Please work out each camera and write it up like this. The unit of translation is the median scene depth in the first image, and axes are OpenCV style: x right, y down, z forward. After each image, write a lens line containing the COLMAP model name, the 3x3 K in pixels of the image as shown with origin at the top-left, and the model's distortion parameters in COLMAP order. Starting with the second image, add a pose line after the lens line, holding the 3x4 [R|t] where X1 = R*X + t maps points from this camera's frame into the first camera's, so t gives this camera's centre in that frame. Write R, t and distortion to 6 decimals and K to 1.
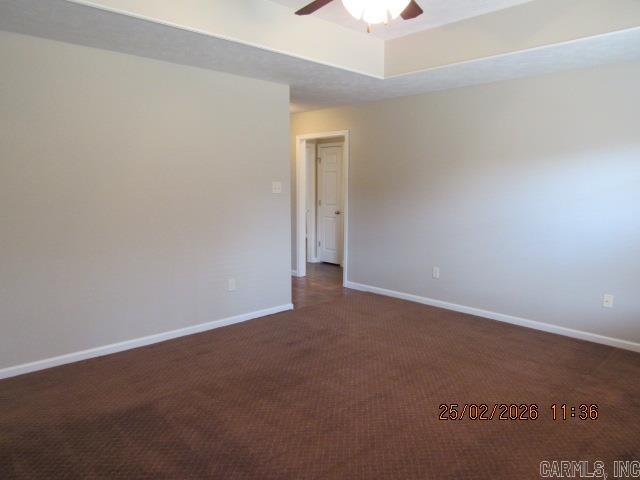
lens RADIAL K [[463.4, 0, 320.0], [0, 463.4, 240.0], [0, 0, 1]] dist [-0.013182, -0.001035]
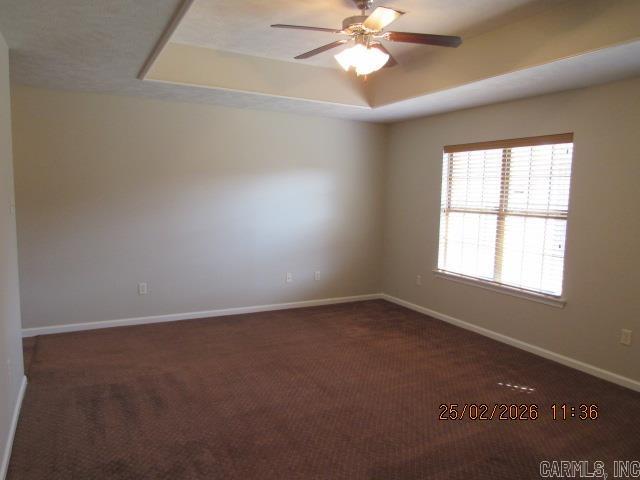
lens RADIAL K [[463.4, 0, 320.0], [0, 463.4, 240.0], [0, 0, 1]] dist [-0.013182, -0.001035]
pose [[0.268952, -0.102834, 0.957648, -0.686023], [0.093869, 0.992349, 0.080197, -0.086973], [-0.958568, 0.068325, 0.276547, 0.479136]]
